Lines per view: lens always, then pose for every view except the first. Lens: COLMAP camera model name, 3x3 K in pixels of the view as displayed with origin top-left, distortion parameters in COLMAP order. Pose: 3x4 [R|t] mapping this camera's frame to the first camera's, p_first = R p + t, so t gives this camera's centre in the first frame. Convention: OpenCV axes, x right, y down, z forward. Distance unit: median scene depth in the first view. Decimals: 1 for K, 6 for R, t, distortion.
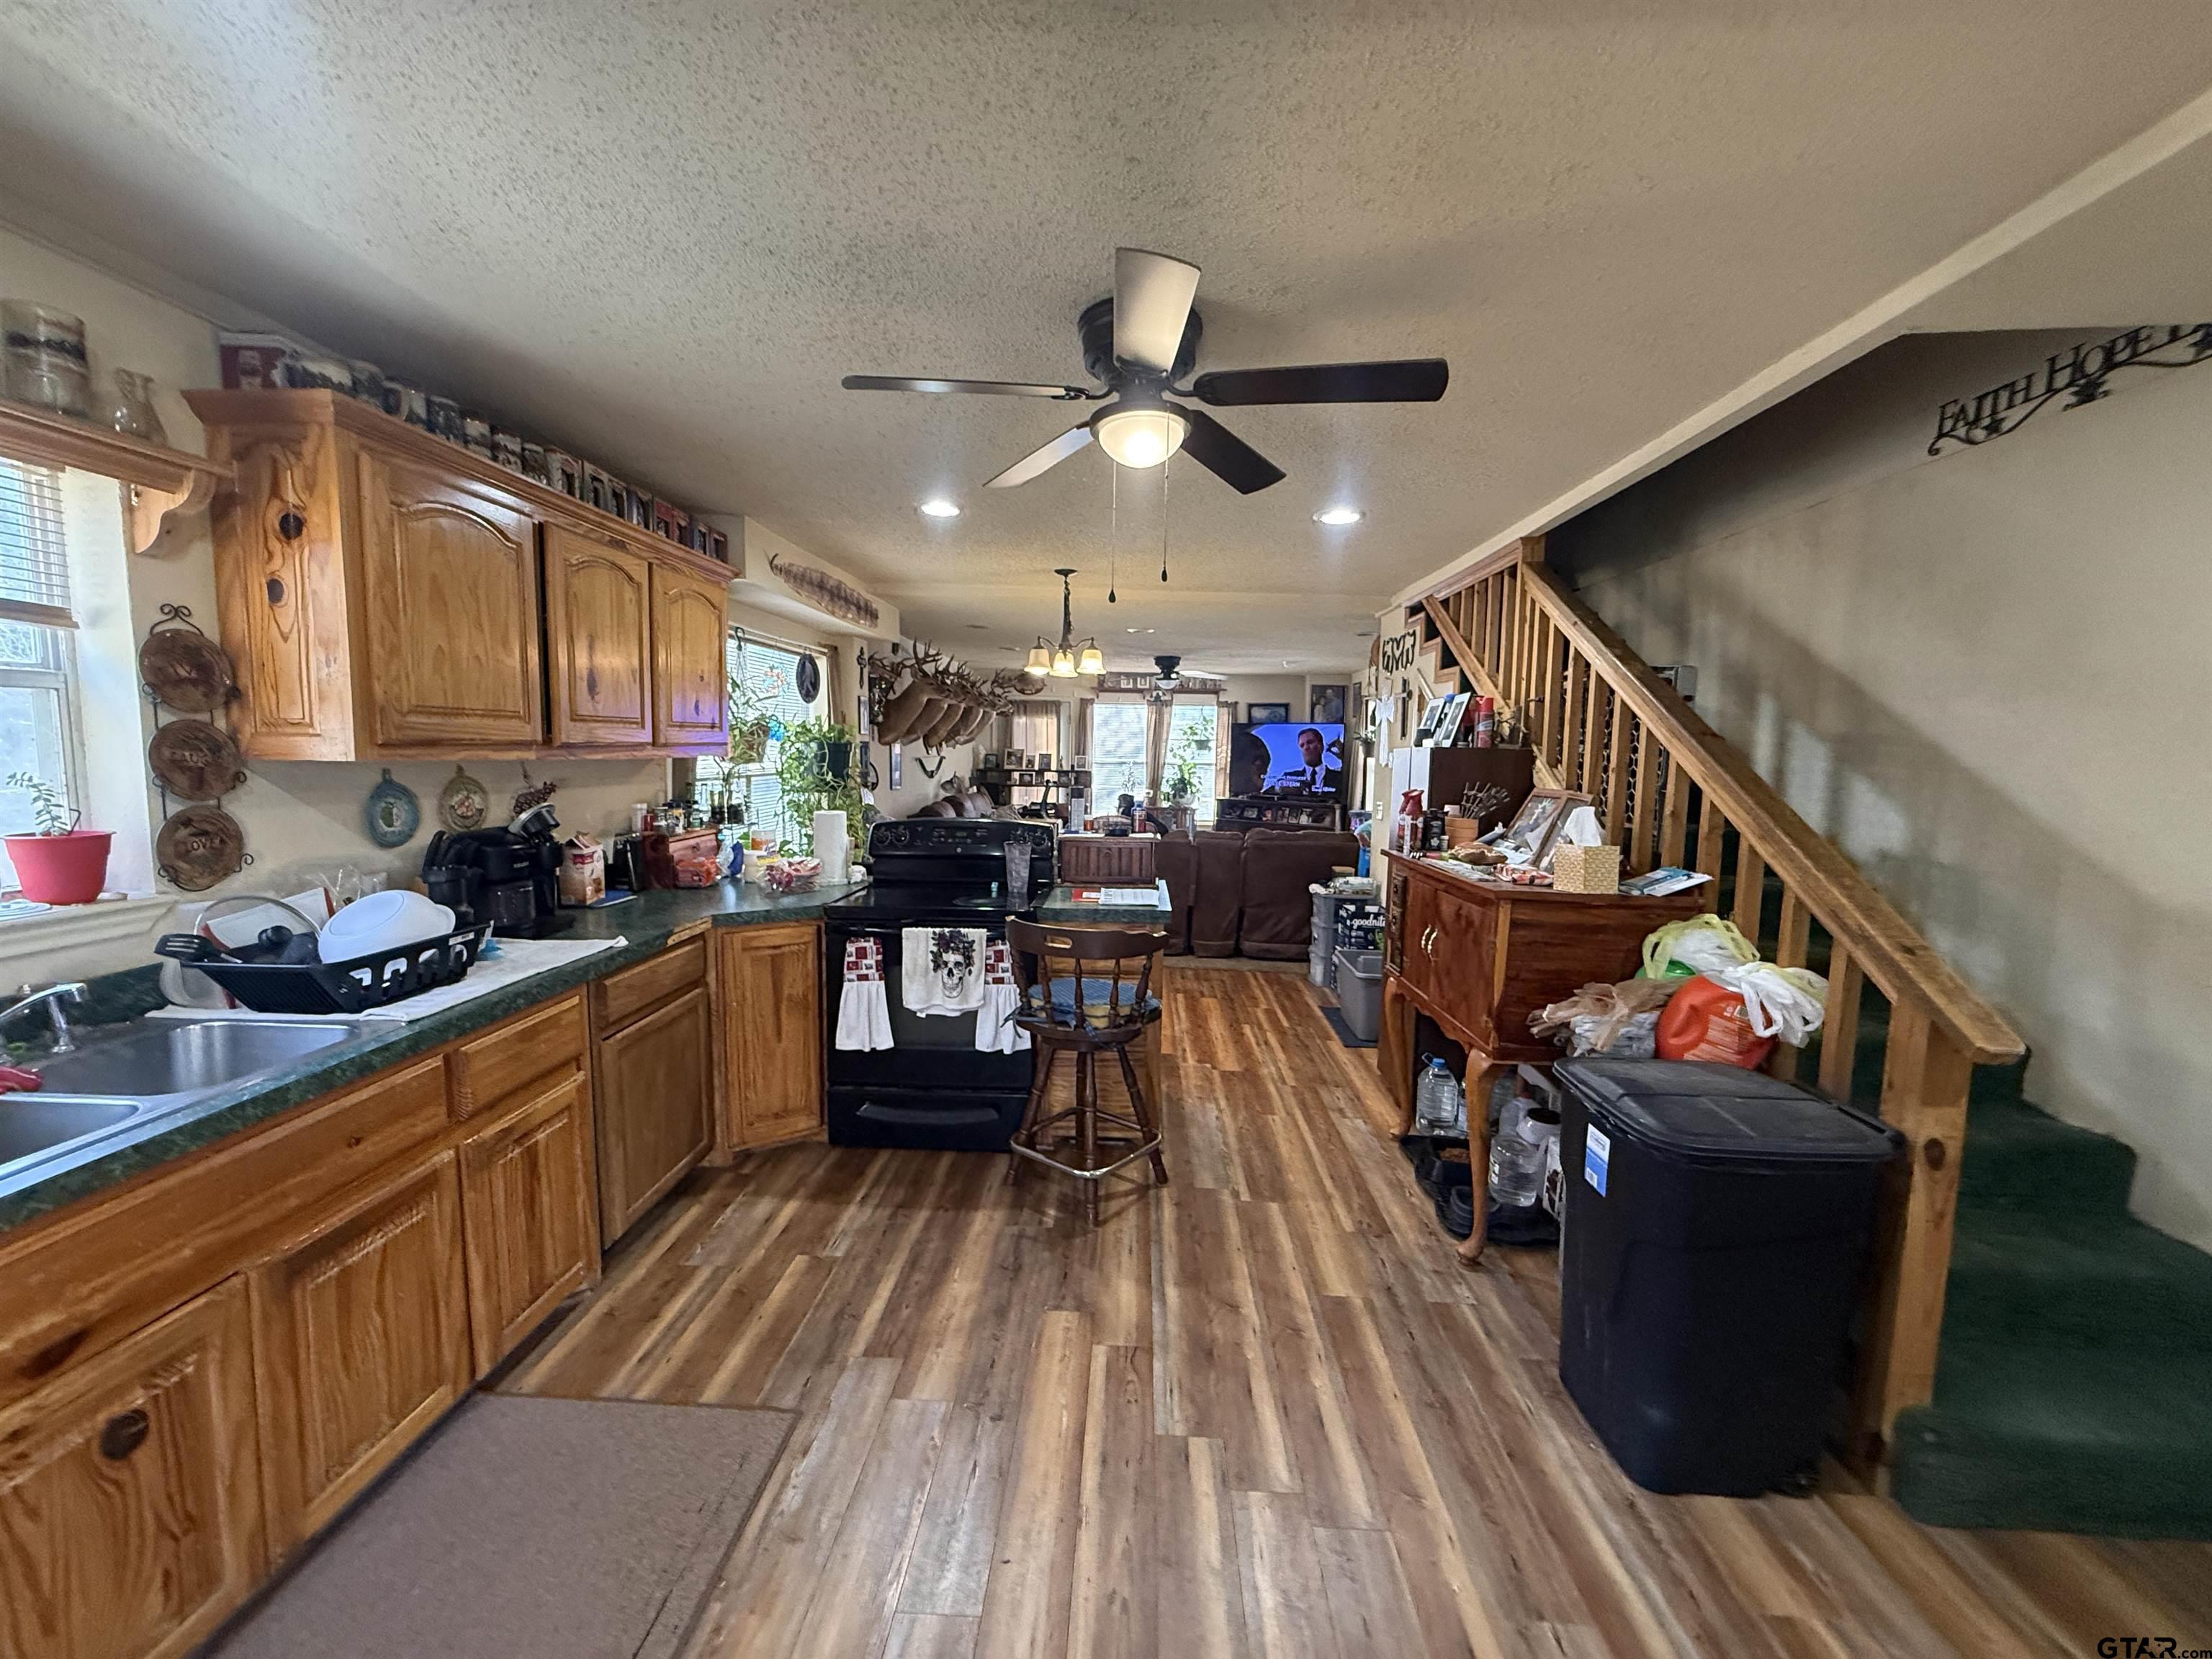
lens RADIAL K [[880.7, 0, 1098.1], [0, 880.7, 831.6], [0, 0, 1]] dist [-0.002023, 0.000497]
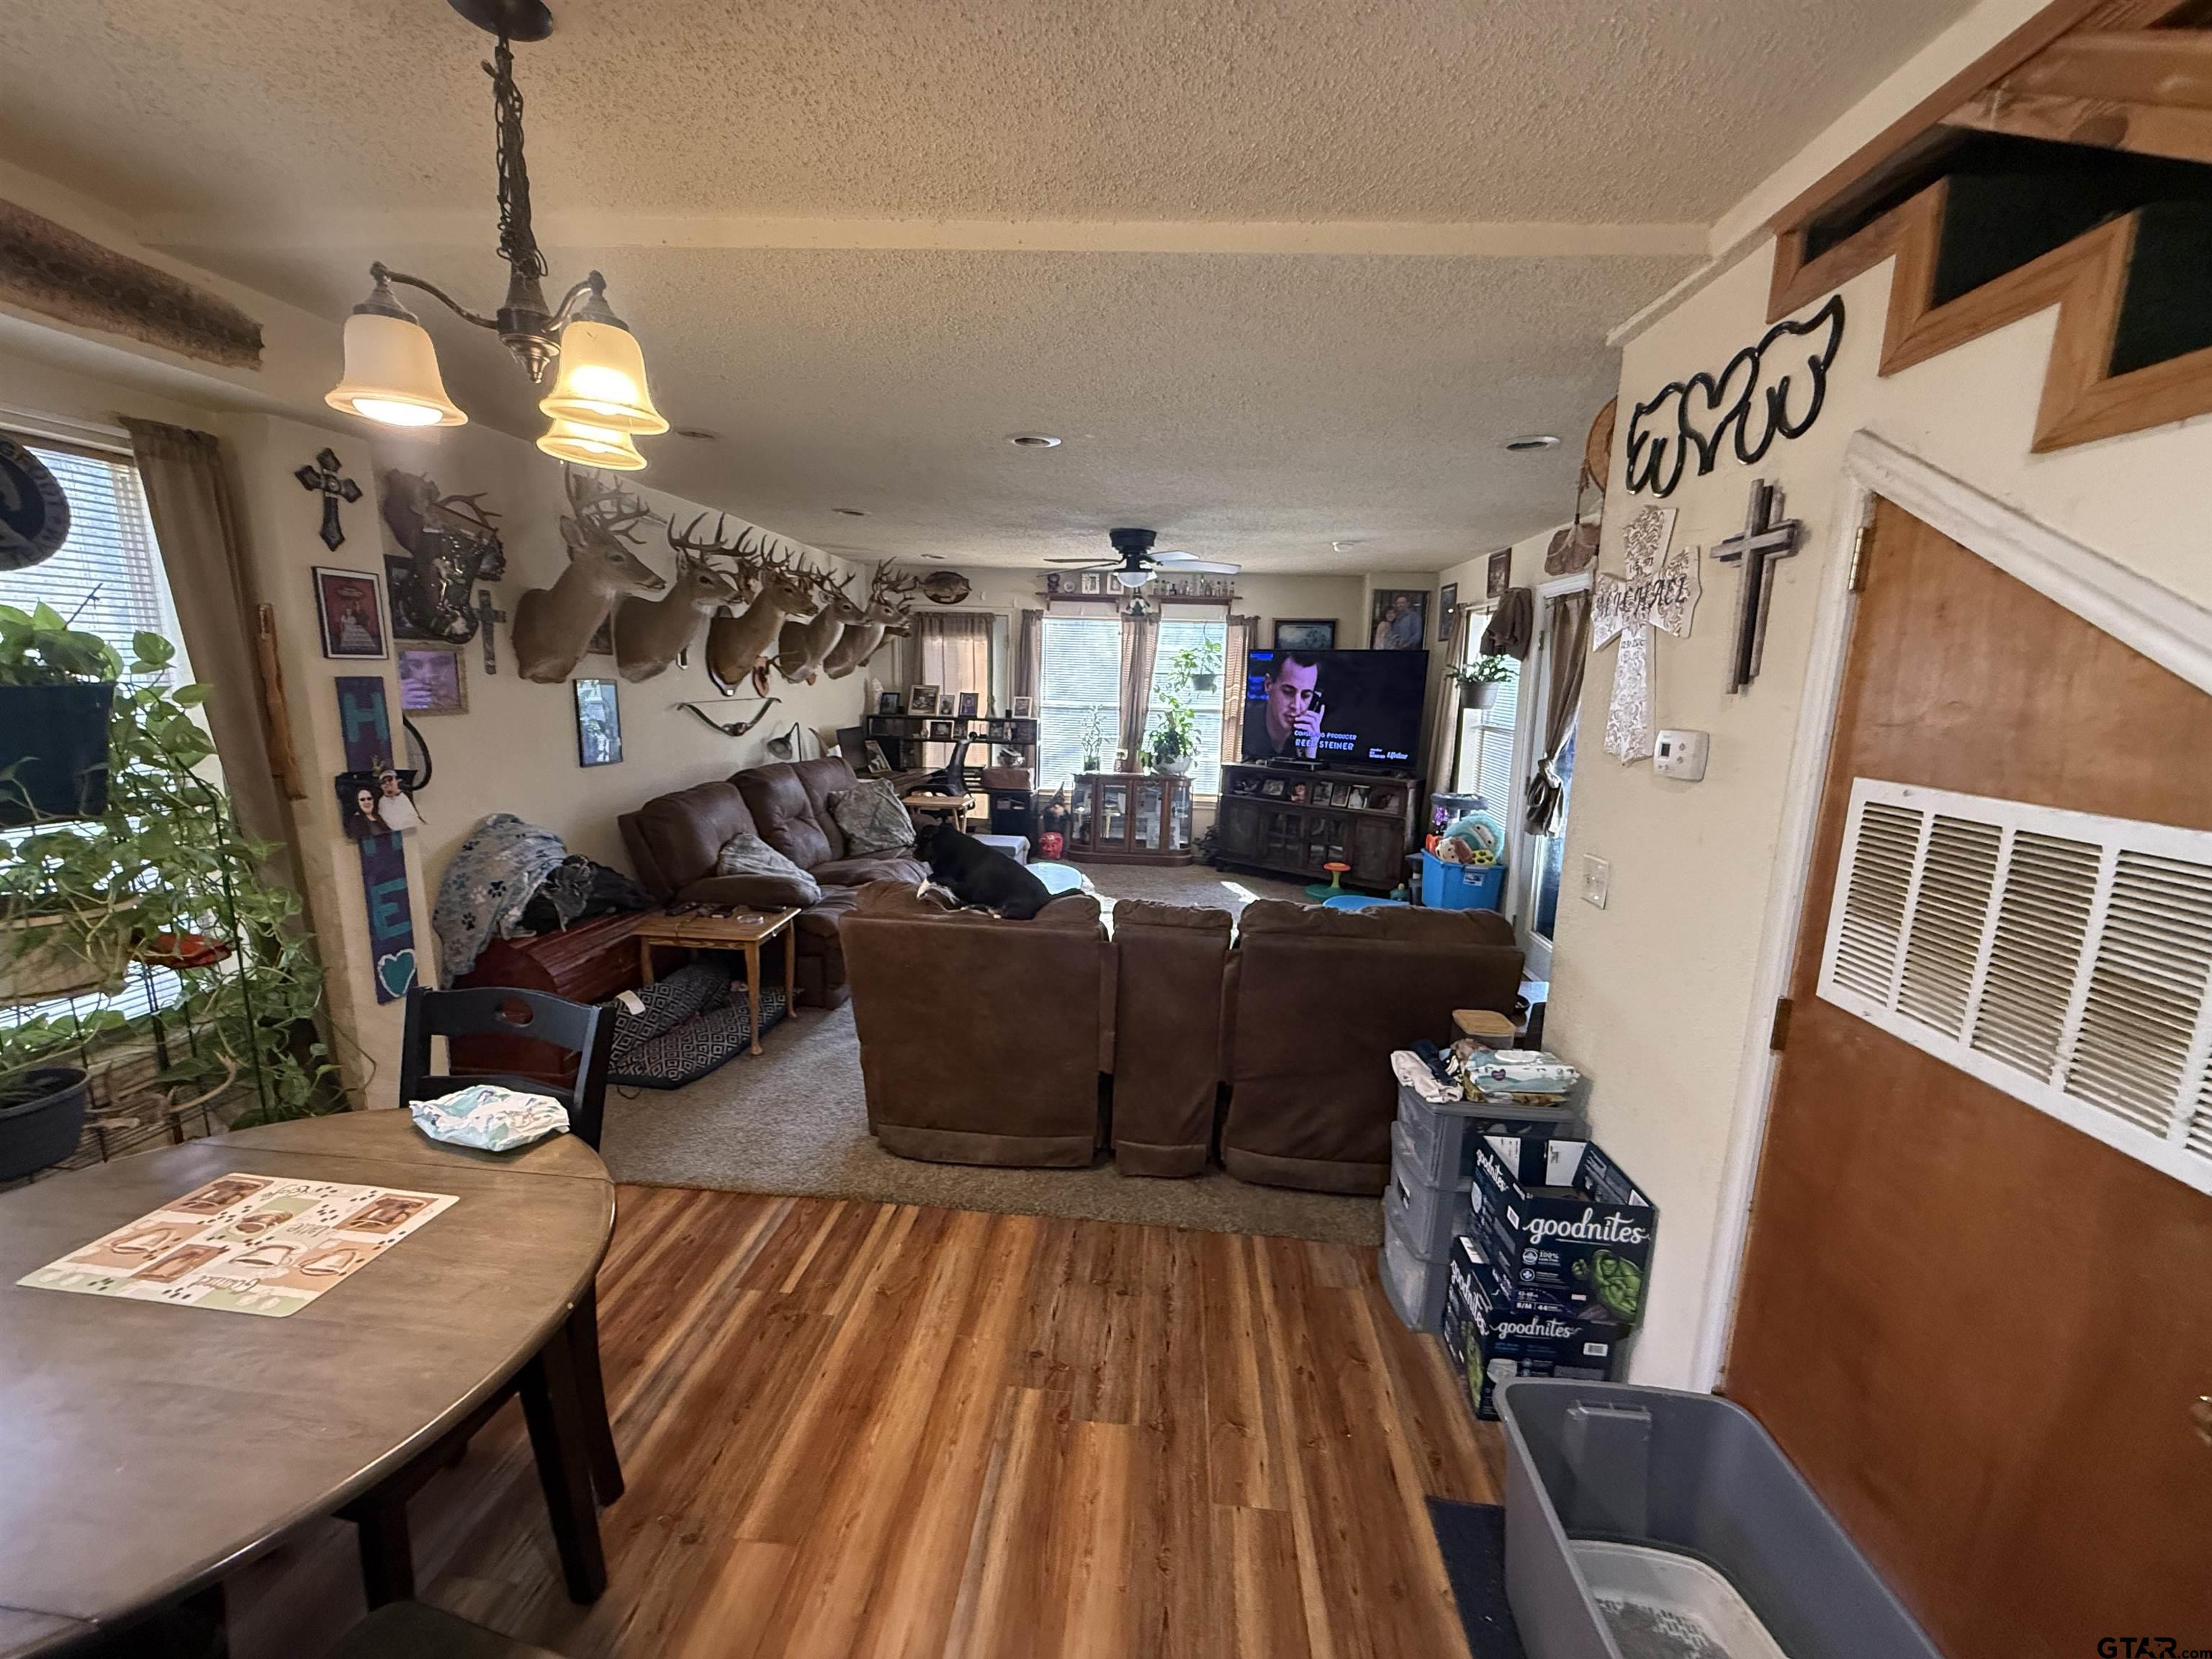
lens RADIAL K [[880.7, 0, 1106.1], [0, 880.7, 836.0], [0, 0, 1]] dist [-0.002023, 0.000497]
pose [[0.999532, 0.014115, -0.027125, 0.064770], [-0.011821, 0.996482, 0.082968, -0.037186], [0.028201, -0.082609, 0.996183, 0.327966]]
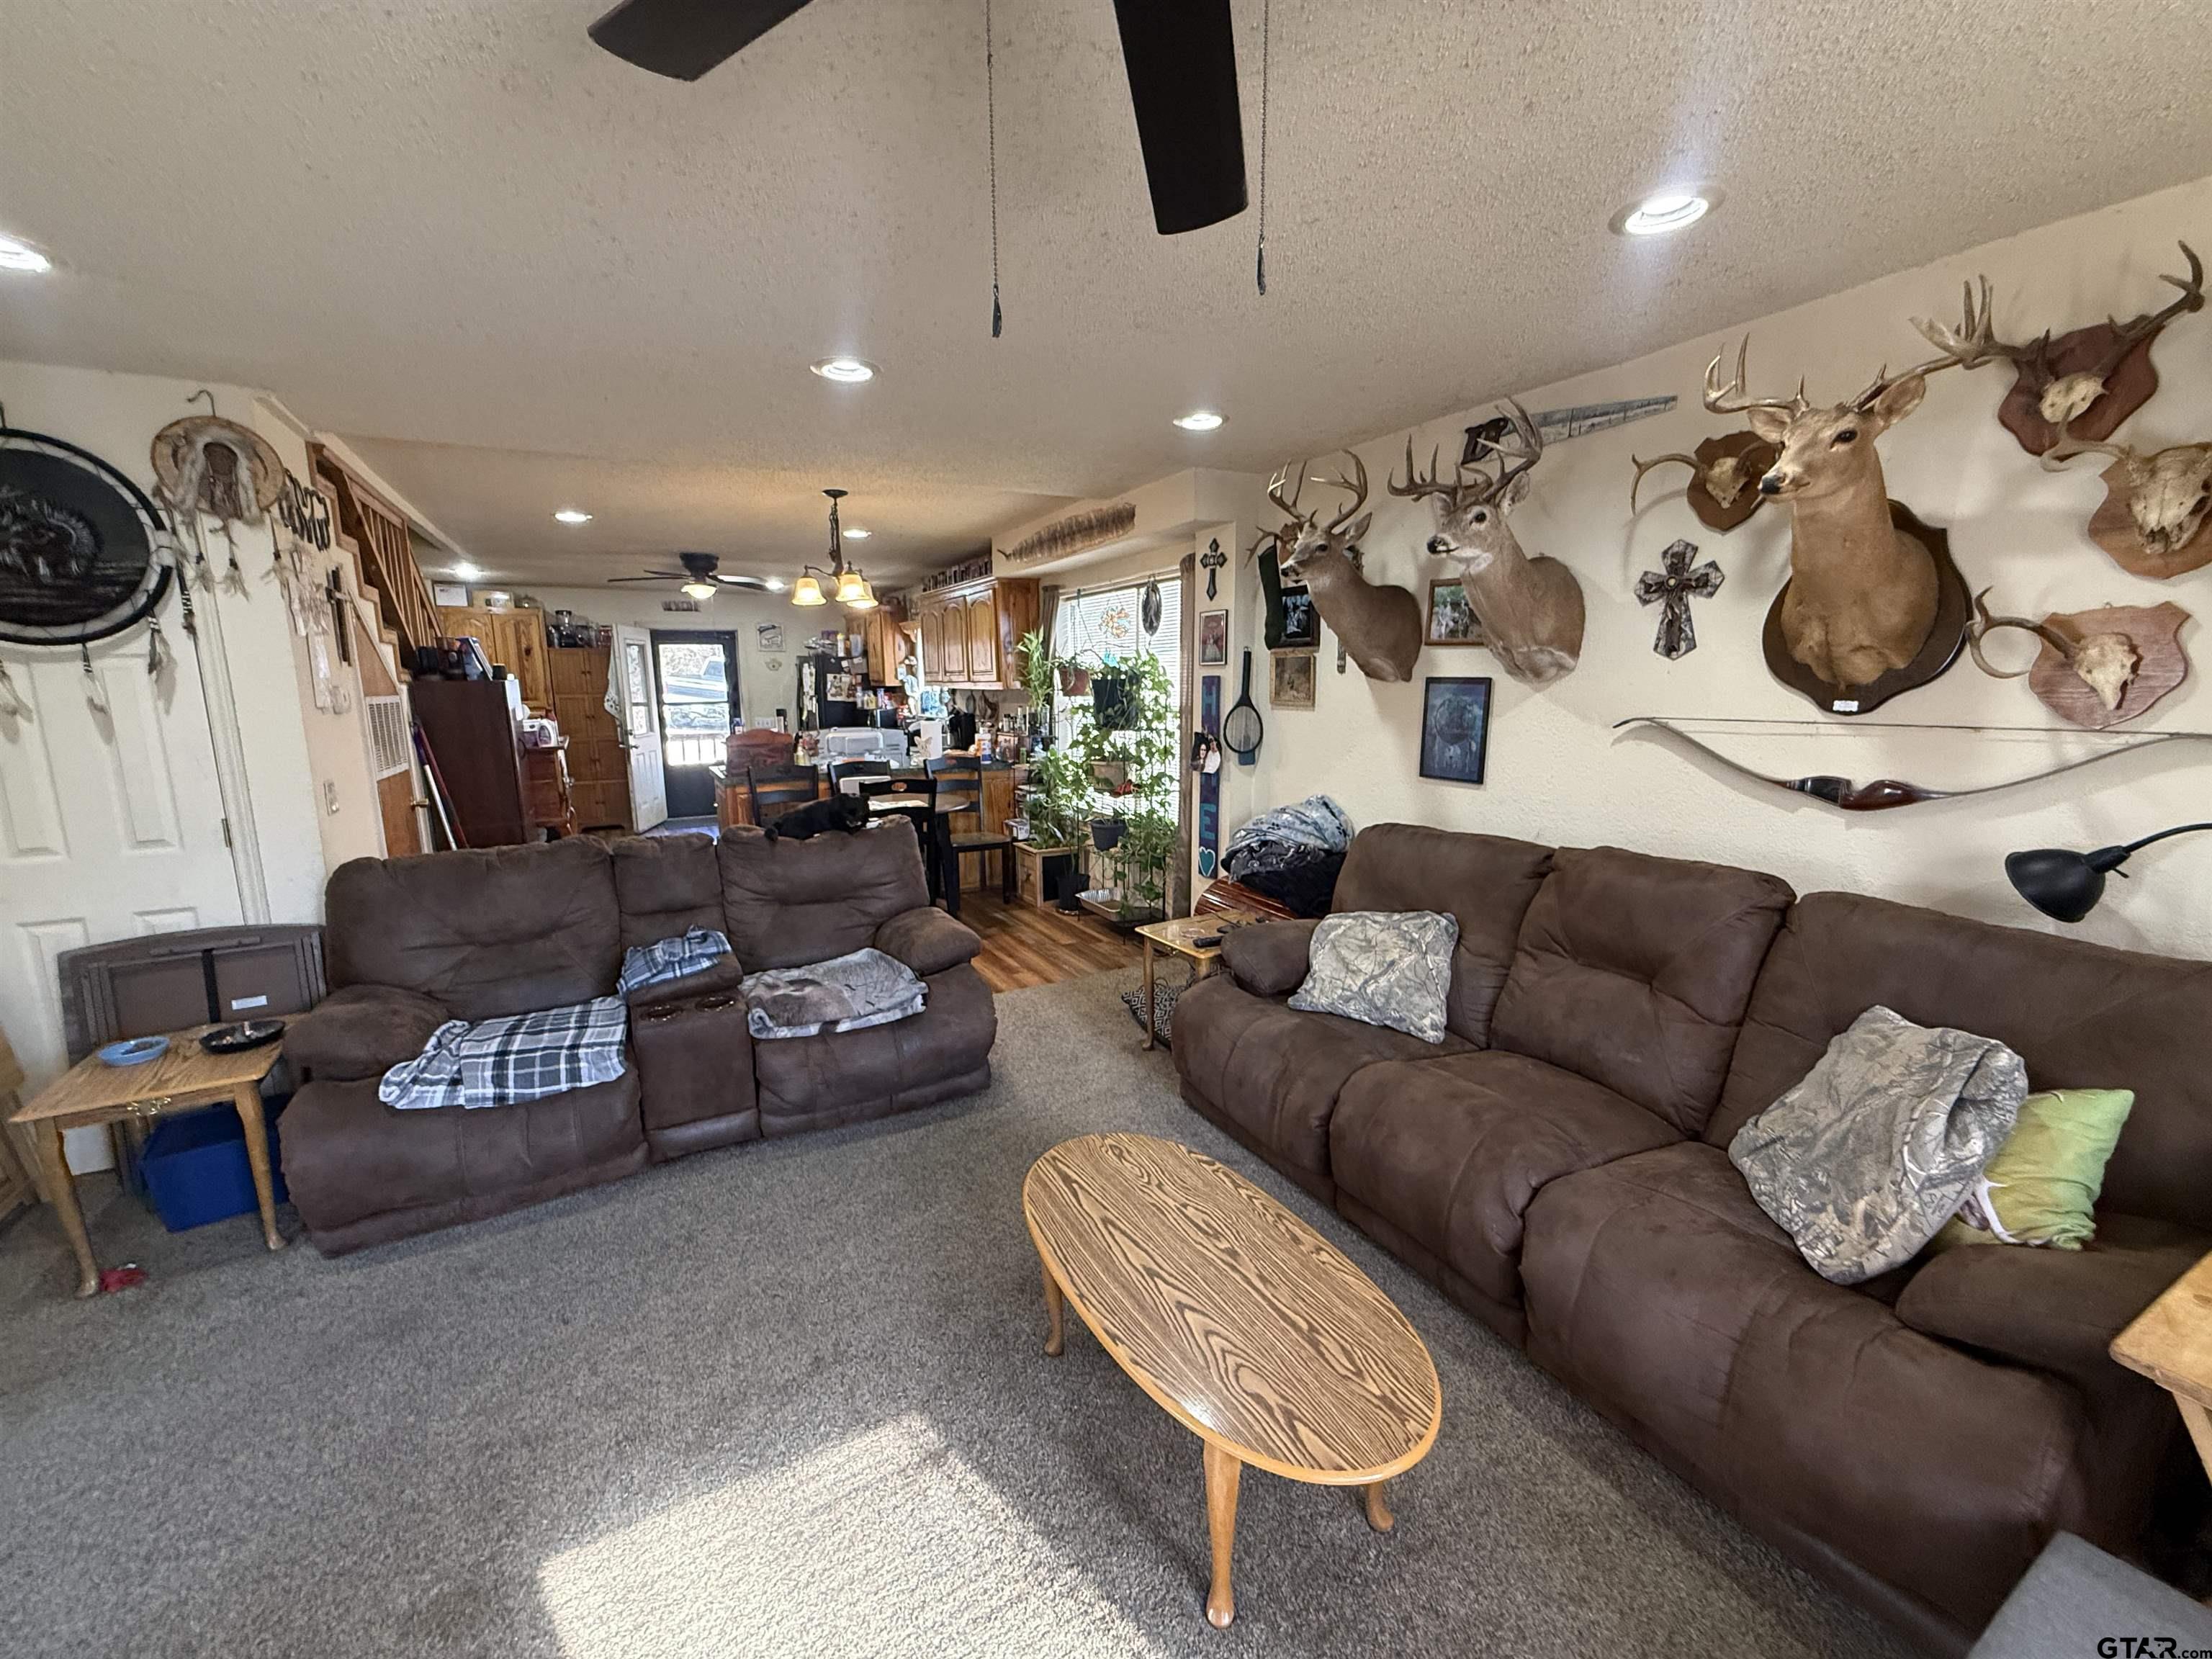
lens RADIAL K [[880.7, 0, 1104.7], [0, 880.7, 825.1], [0, 0, 1]] dist [-0.002023, 0.000497]
pose [[-0.851562, 0.079788, -0.518147, 0.084033], [-0.053151, 0.970119, 0.236738, -0.061885], [0.521553, 0.229137, -0.821875, 0.616758]]
